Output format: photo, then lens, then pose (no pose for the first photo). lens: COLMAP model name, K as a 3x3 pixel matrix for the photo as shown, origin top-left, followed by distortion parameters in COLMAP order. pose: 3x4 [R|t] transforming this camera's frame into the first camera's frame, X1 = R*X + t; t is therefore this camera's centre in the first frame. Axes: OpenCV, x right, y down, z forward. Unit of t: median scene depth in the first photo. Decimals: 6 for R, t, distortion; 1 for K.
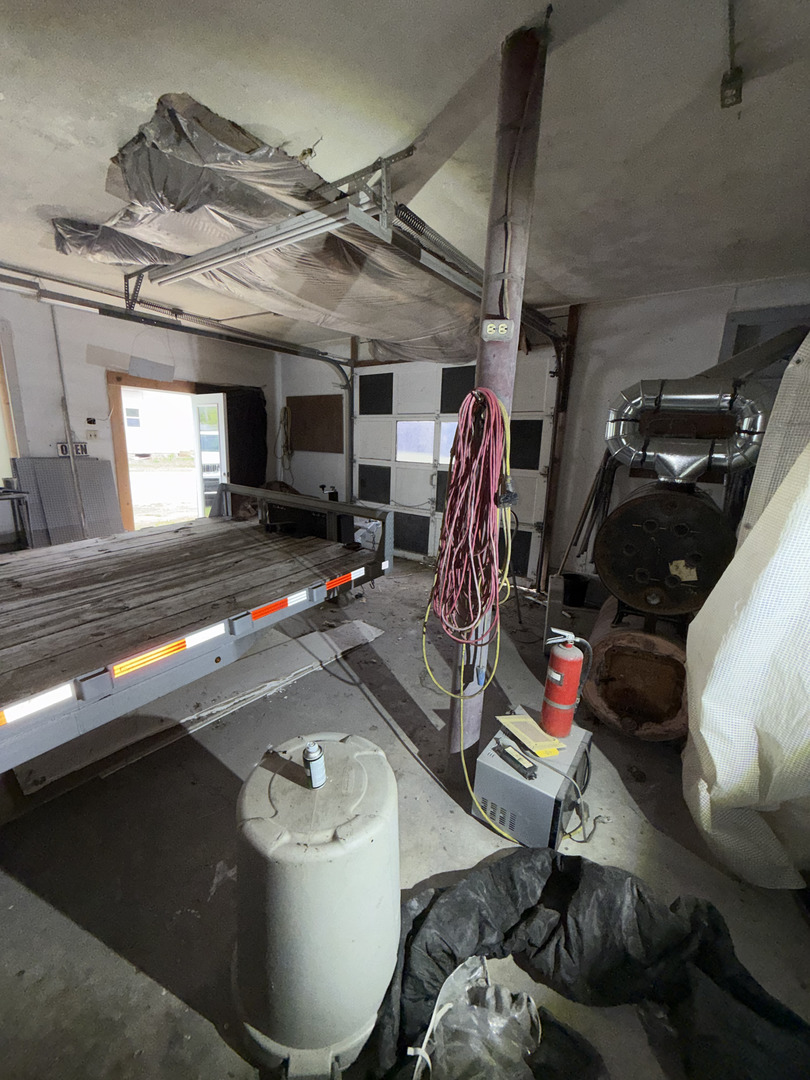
lens RADIAL K [[430.0, 0, 403.5], [0, 430.0, 538.0], [0, 0, 1]] dist [0.000180, -0.000222]
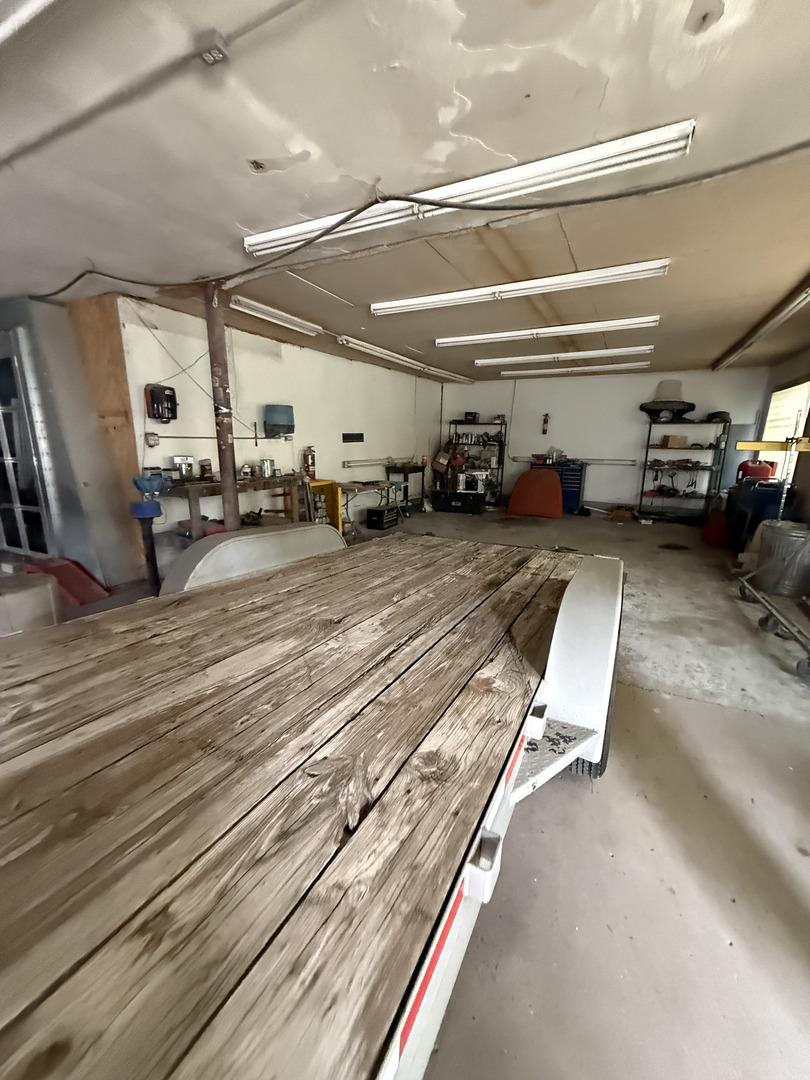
lens RADIAL K [[430.0, 0, 403.5], [0, 430.0, 538.0], [0, 0, 1]] dist [0.000180, -0.000222]
pose [[-0.984839, -0.012668, -0.173005, -0.935363], [-0.087038, 0.898789, 0.429654, -0.312143], [0.150053, 0.438198, -0.886265, 1.243168]]
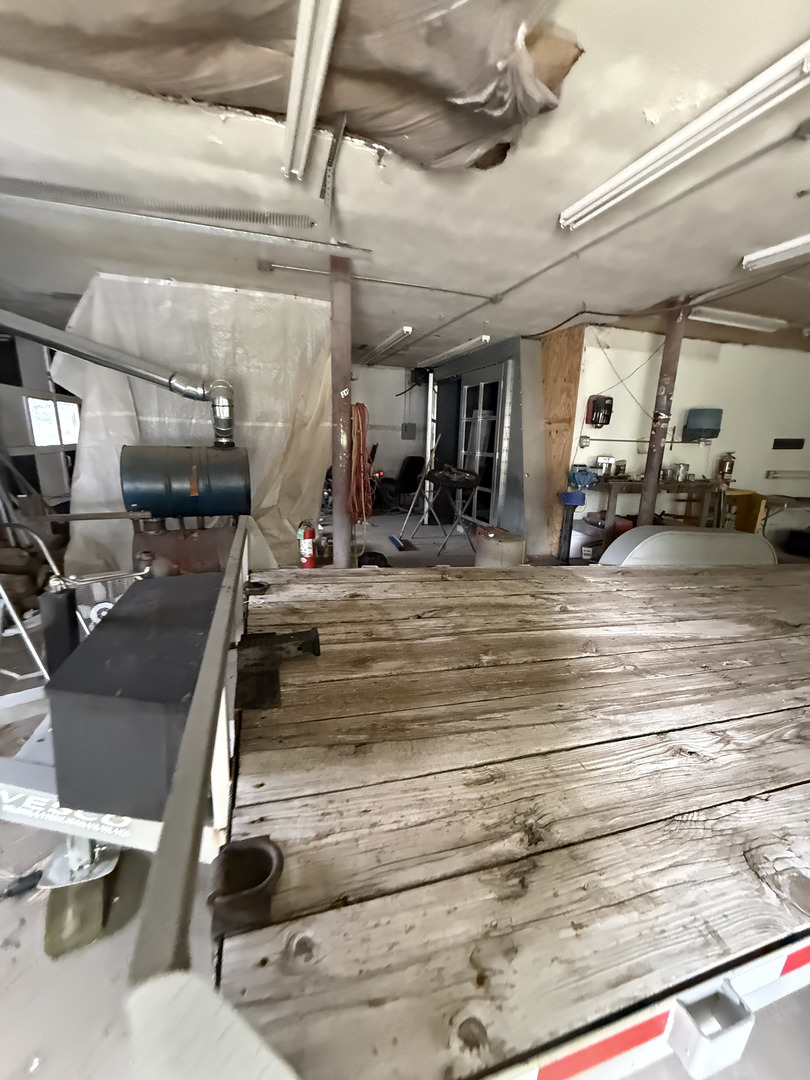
lens RADIAL K [[430.0, 0, 403.5], [0, 430.0, 538.0], [0, 0, 1]] dist [0.000180, -0.000222]
pose [[-0.815086, -0.197123, 0.544773, -0.758696], [0.071290, 0.899060, 0.431983, -0.372518], [-0.574938, 0.390940, -0.718758, 1.534932]]
